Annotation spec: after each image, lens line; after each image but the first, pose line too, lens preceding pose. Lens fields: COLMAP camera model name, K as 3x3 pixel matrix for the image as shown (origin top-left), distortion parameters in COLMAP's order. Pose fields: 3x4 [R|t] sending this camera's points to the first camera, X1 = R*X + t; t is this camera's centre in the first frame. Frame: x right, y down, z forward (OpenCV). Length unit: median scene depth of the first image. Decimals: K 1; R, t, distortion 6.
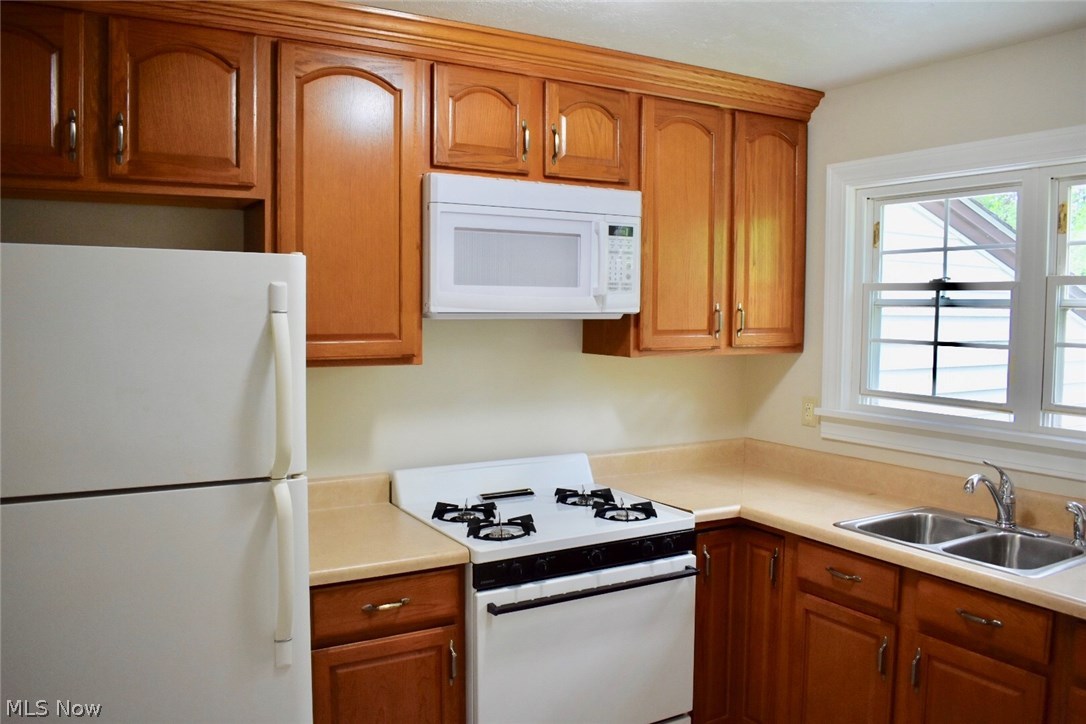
lens RADIAL K [[868.3, 0, 543.0], [0, 868.3, 362.0], [0, 0, 1]] dist [-0.087848, 0.010950]
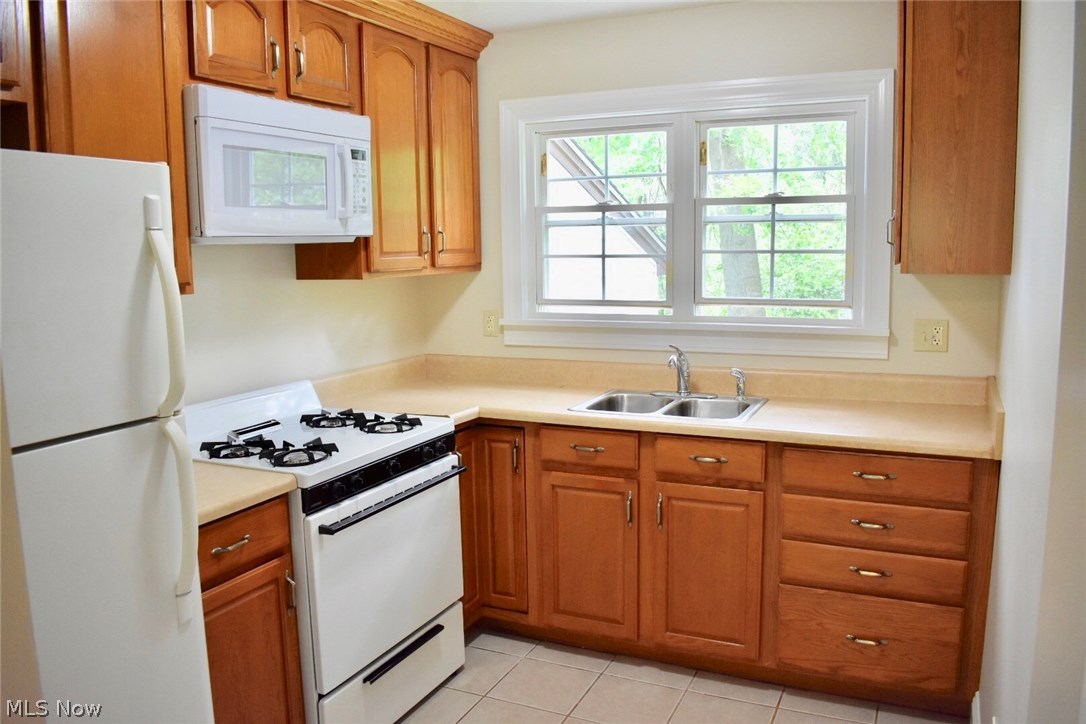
lens RADIAL K [[868.3, 0, 543.0], [0, 868.3, 362.0], [0, 0, 1]] dist [-0.087848, 0.010950]
pose [[0.824945, -0.097389, 0.556760, -0.328641], [0.059066, 0.994504, 0.086441, 0.017431], [-0.562119, -0.038423, 0.826164, 0.031911]]
